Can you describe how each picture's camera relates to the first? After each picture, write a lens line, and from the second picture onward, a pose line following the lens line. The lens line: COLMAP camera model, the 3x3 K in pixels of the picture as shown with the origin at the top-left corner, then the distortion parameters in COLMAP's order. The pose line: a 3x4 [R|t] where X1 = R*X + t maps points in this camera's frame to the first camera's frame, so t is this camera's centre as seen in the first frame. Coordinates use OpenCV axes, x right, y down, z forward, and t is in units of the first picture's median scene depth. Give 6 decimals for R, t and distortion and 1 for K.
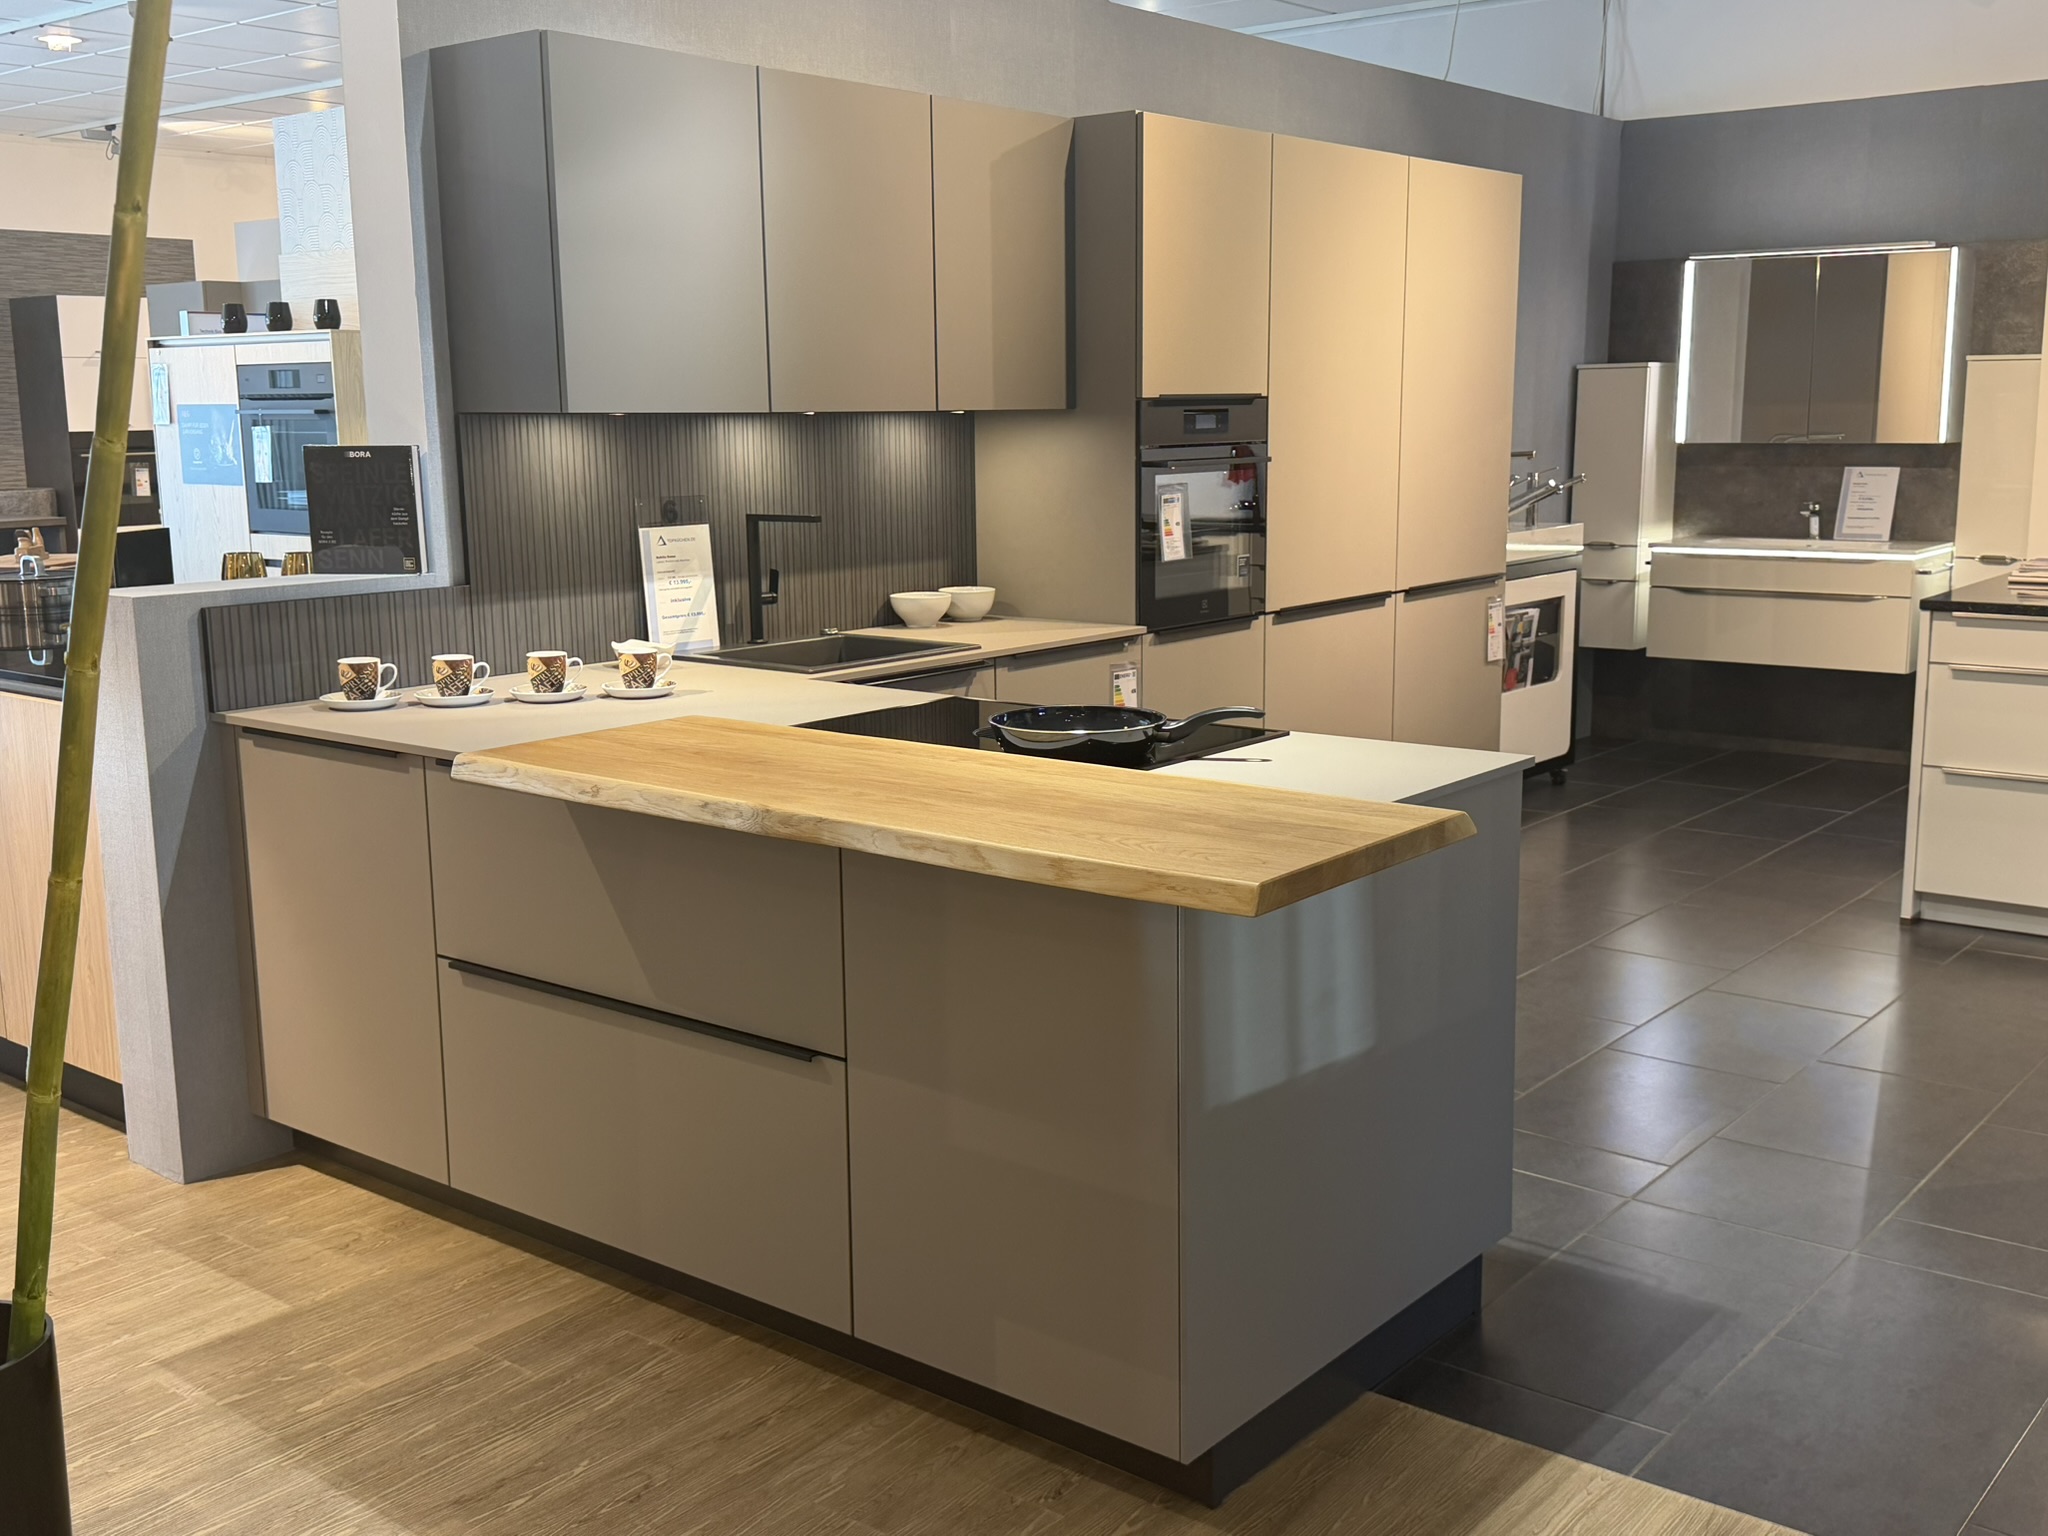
lens RADIAL K [[2032.7, 0, 1042.0], [0, 2032.7, 776.9], [0, 0, 1]] dist [0.155458, -0.255692]
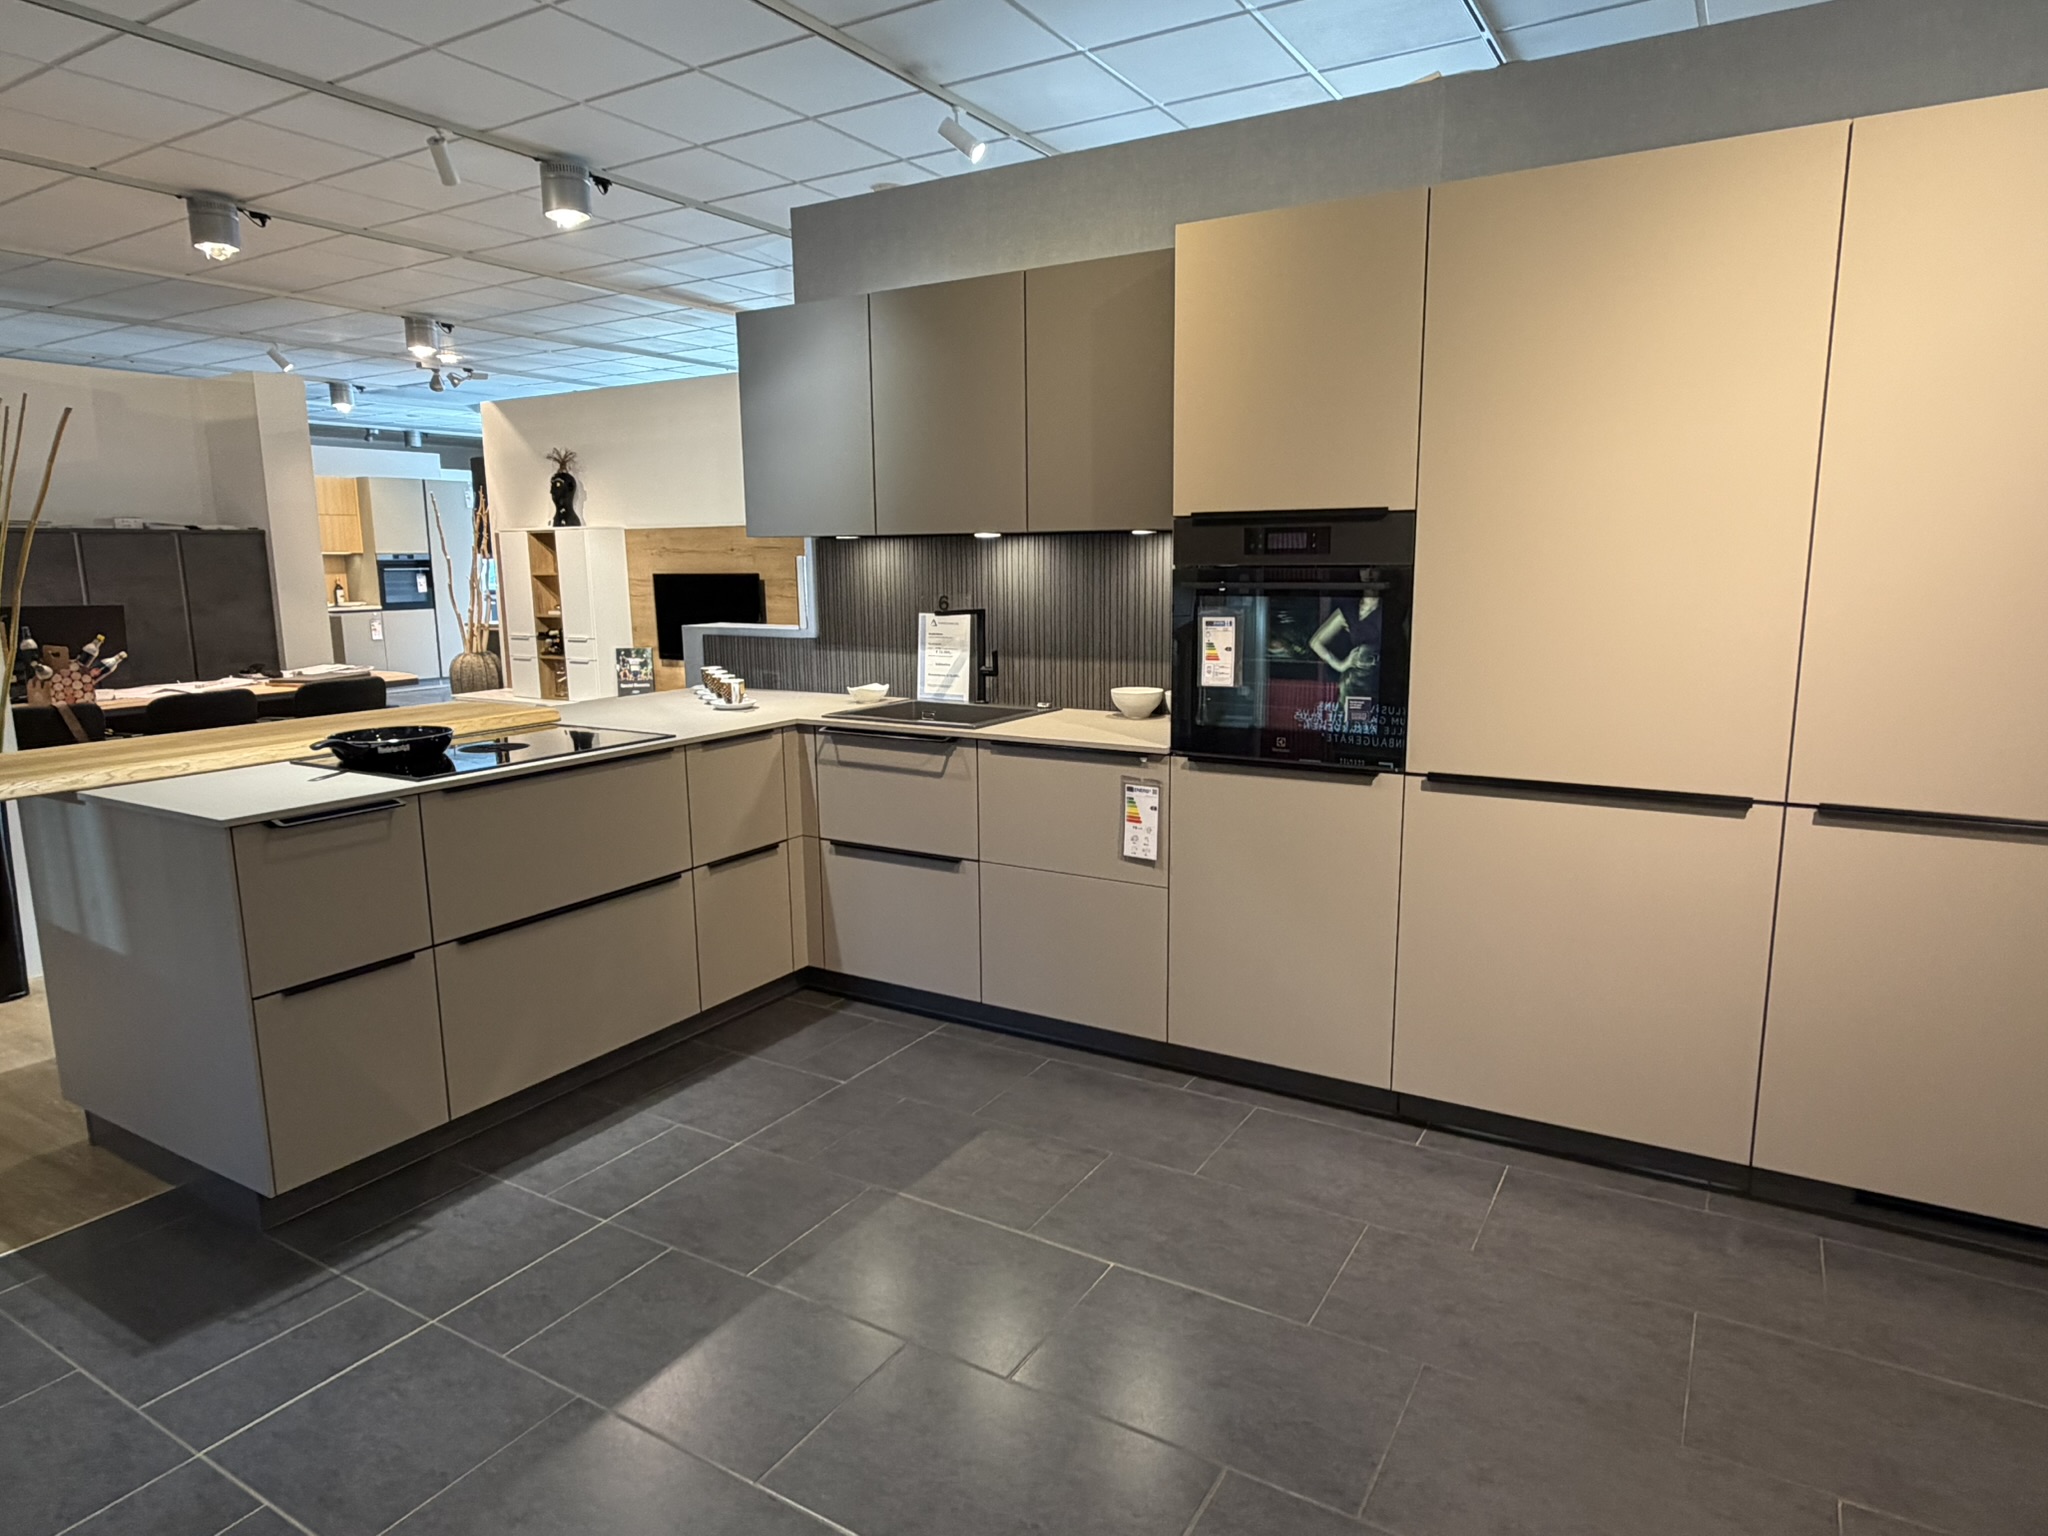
lens RADIAL K [[1223.7, 0, 1020.2], [0, 1223.7, 765.7], [0, 0, 1]] dist [-0.001390, 0.002805]
pose [[0.127508, 0.178289, -0.975682, 0.696175], [-0.170048, 0.973075, 0.155590, -0.162842], [0.977152, 0.146074, 0.154392, 0.940427]]
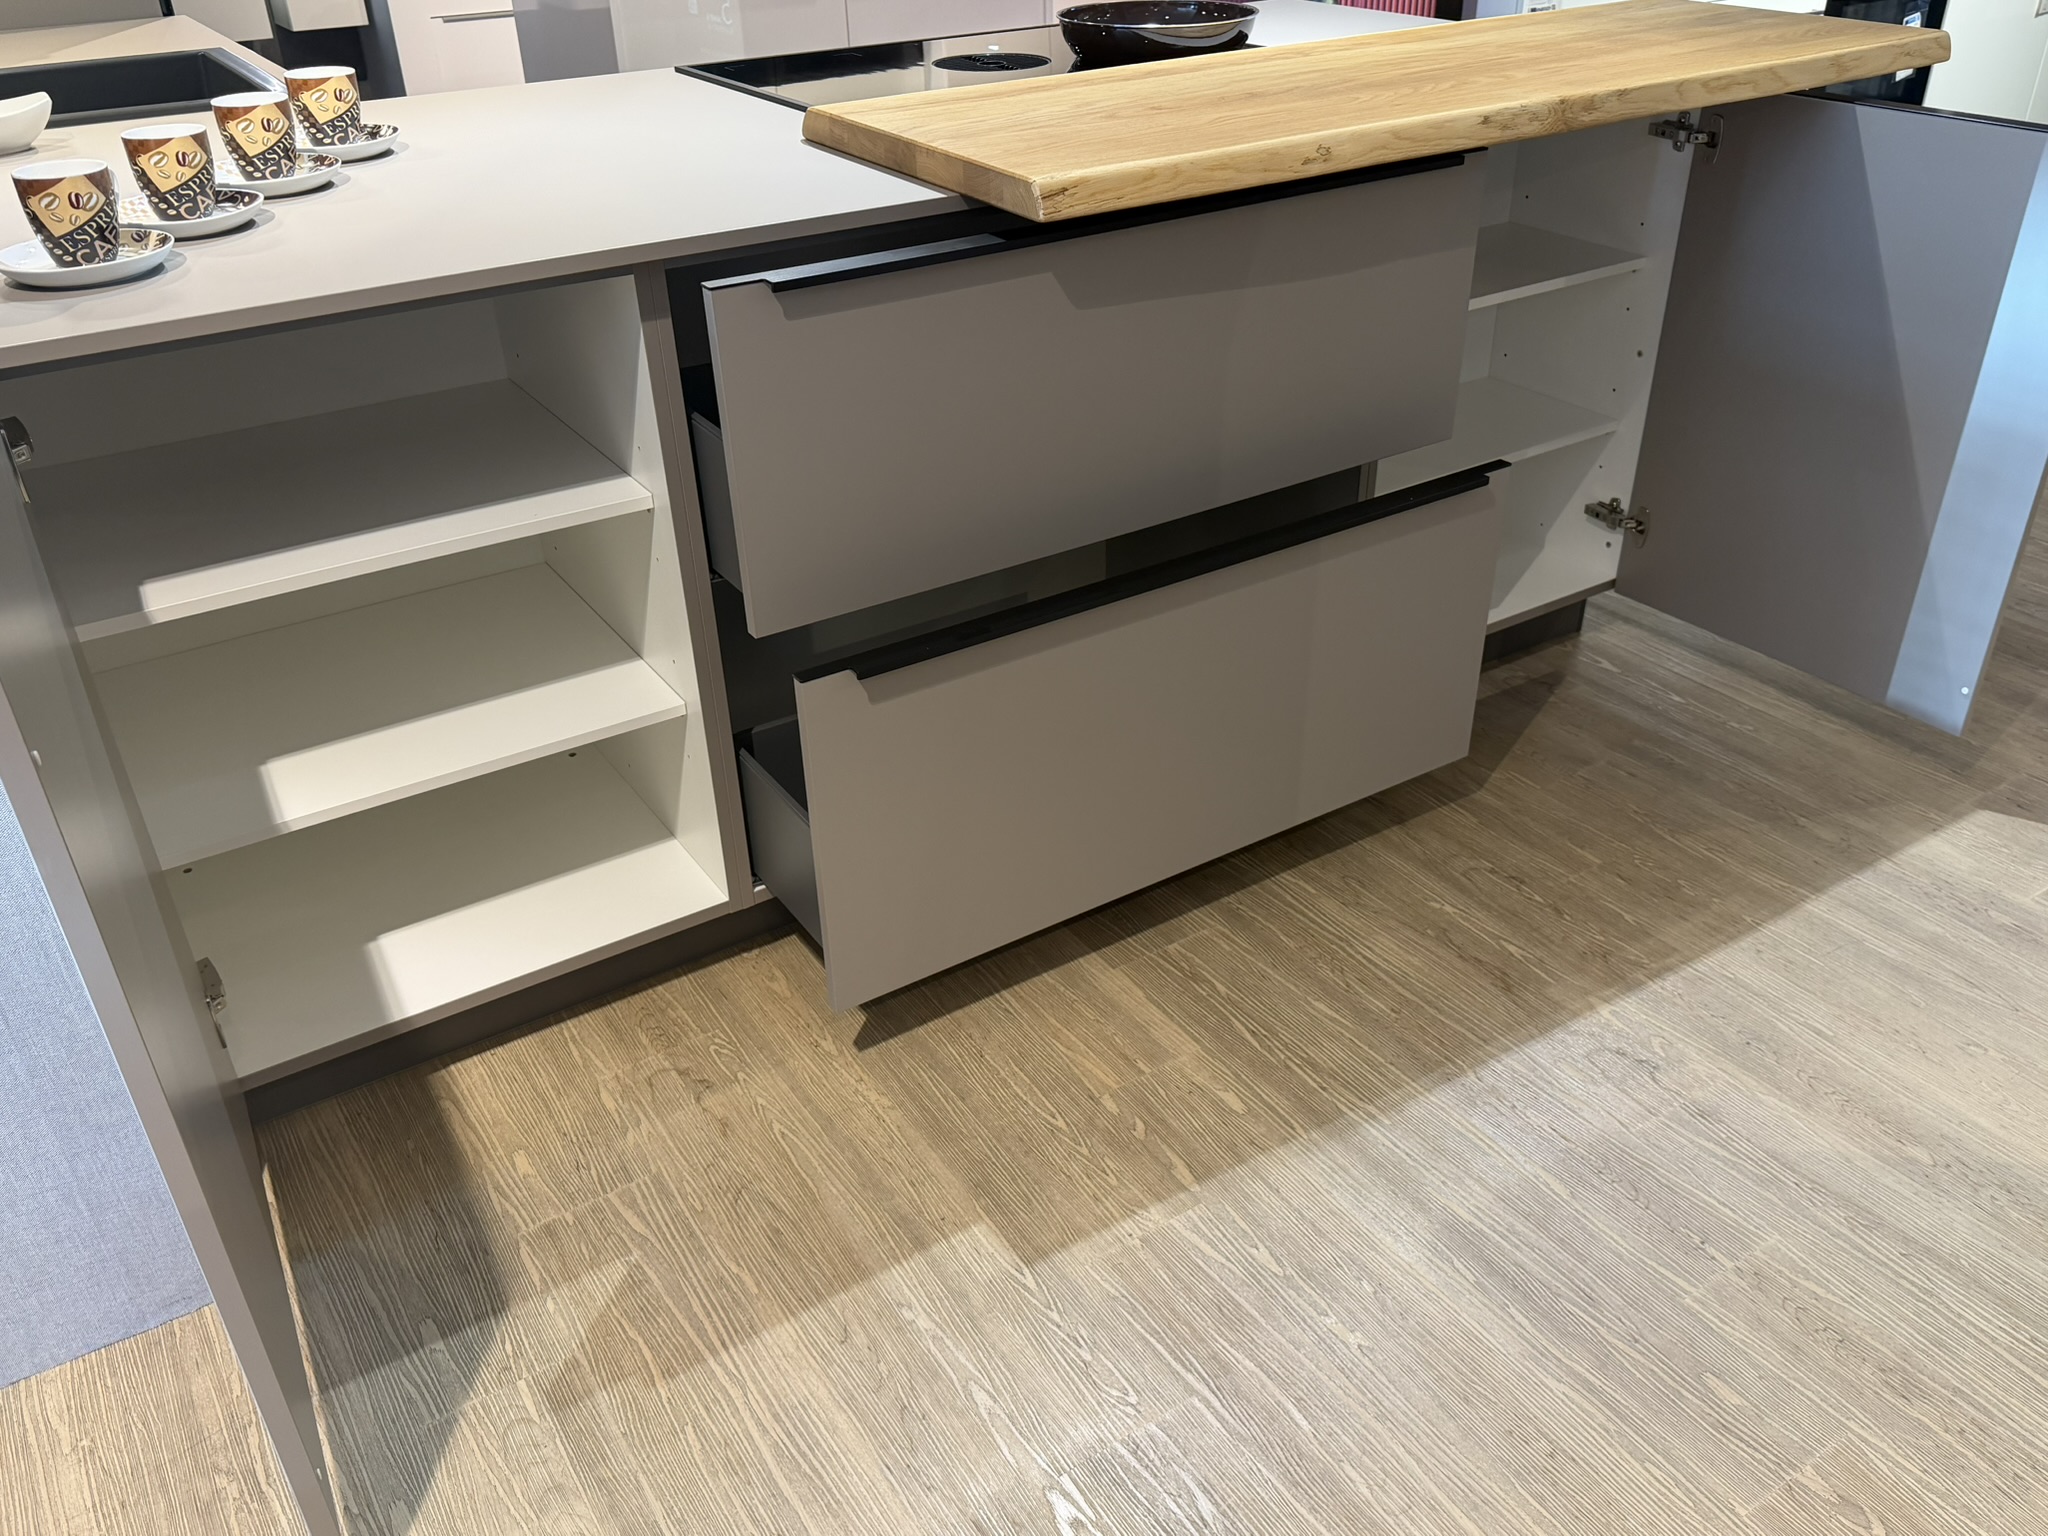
lens RADIAL K [[1645.5, 0, 1032.1], [0, 1645.5, 765.9], [0, 0, 1]] dist [0.091121, -0.193740]
pose [[0.311842, -0.491668, 0.813030, -0.530119], [0.189759, 0.870689, 0.453753, -0.057976], [-0.930992, 0.012780, 0.364816, 0.560568]]
